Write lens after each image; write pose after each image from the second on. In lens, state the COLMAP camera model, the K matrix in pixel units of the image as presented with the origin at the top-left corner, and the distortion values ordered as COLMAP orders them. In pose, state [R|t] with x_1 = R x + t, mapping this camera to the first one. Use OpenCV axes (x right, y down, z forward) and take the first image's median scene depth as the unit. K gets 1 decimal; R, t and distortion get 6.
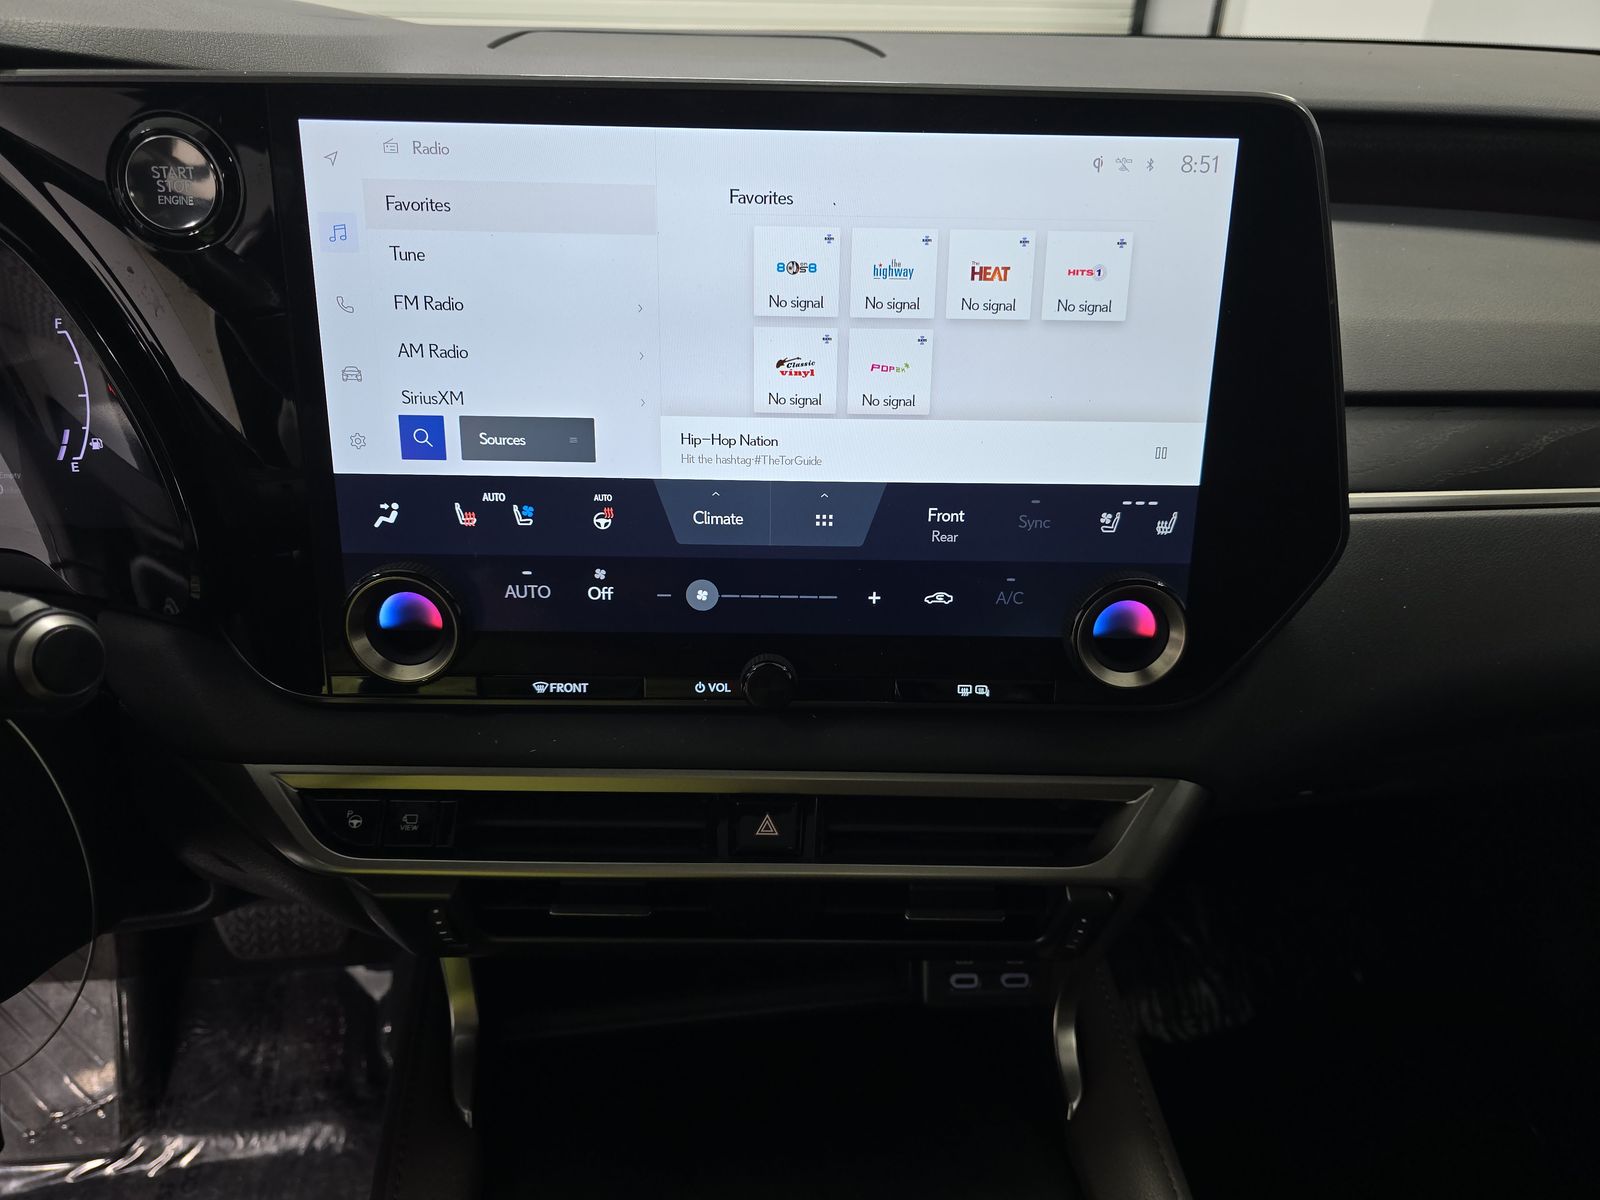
lens RADIAL K [[1073.3, 0, 813.6], [0, 1073.3, 605.8], [0, 0, 1]] dist [0.036715, -0.022094]
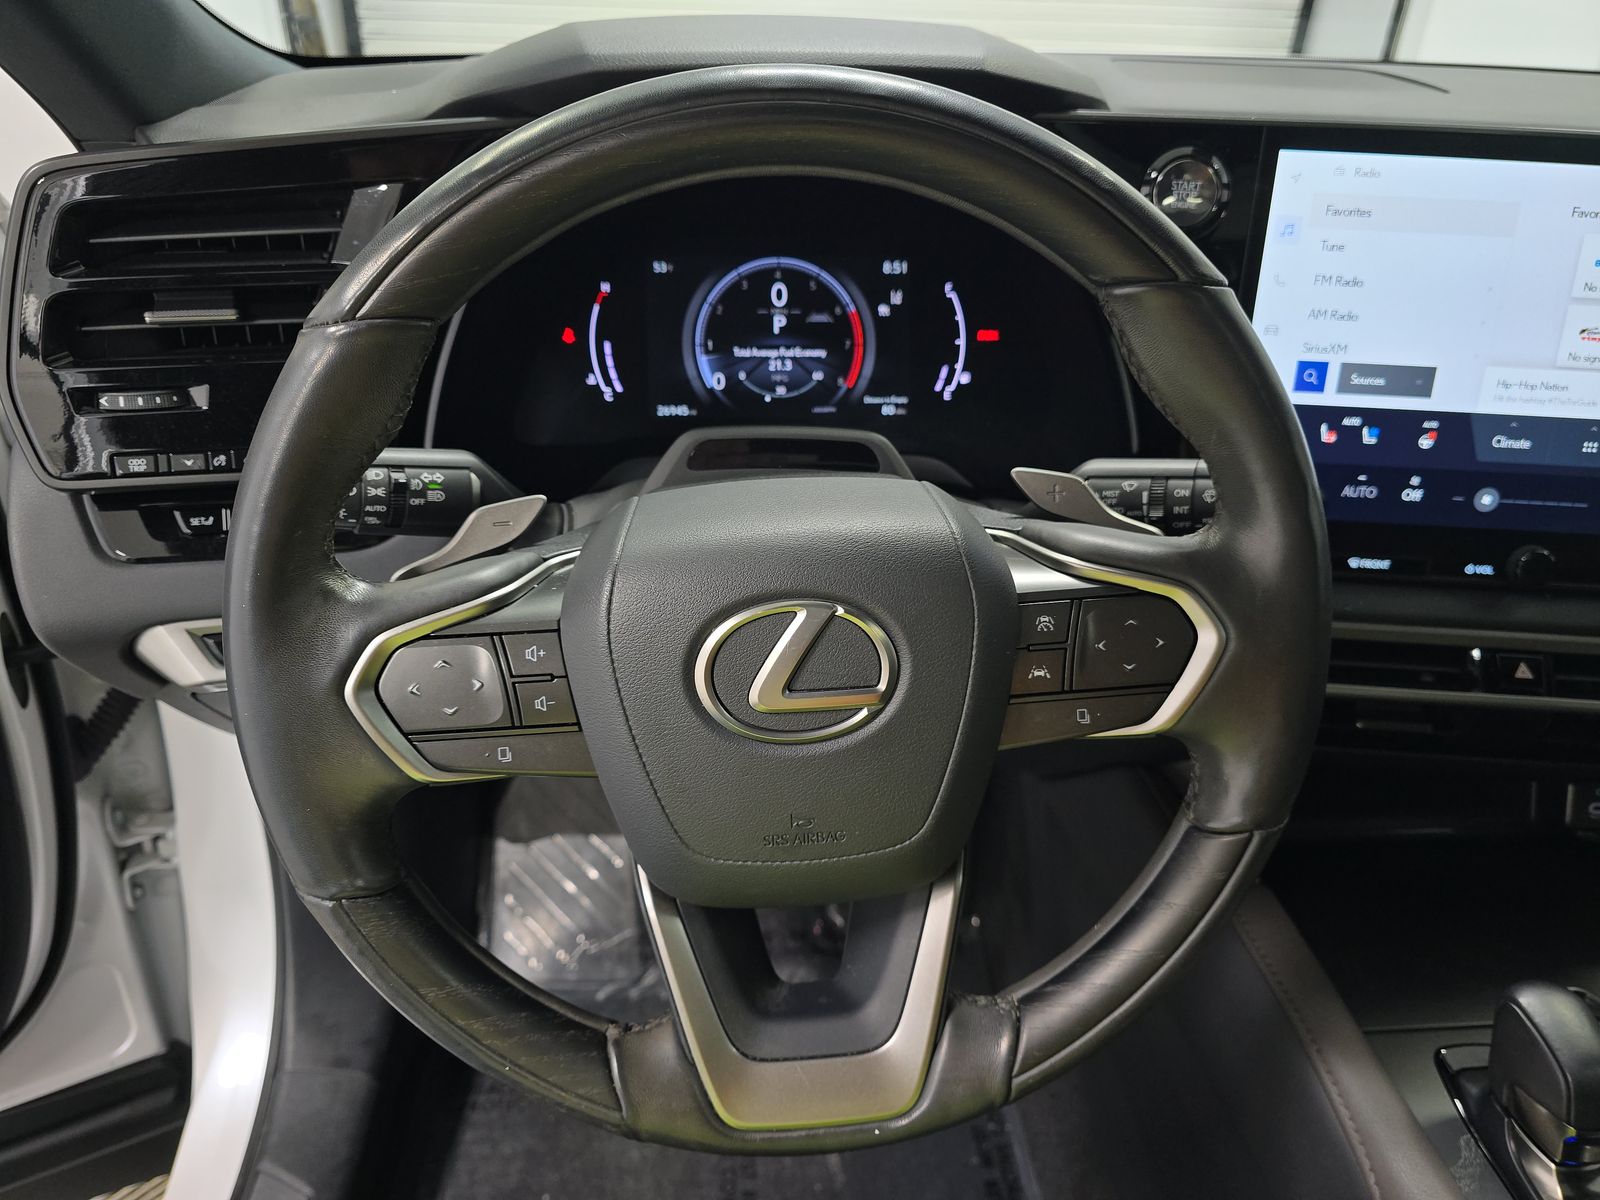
lens RADIAL K [[1073.3, 0, 788.0], [0, 1073.3, 596.5], [0, 0, 1]] dist [0.036715, -0.022094]
pose [[0.998861, 0.043001, -0.020690, -0.984458], [-0.043106, 0.999060, -0.004648, 0.162630], [0.020470, 0.005534, 0.999775, -0.411938]]
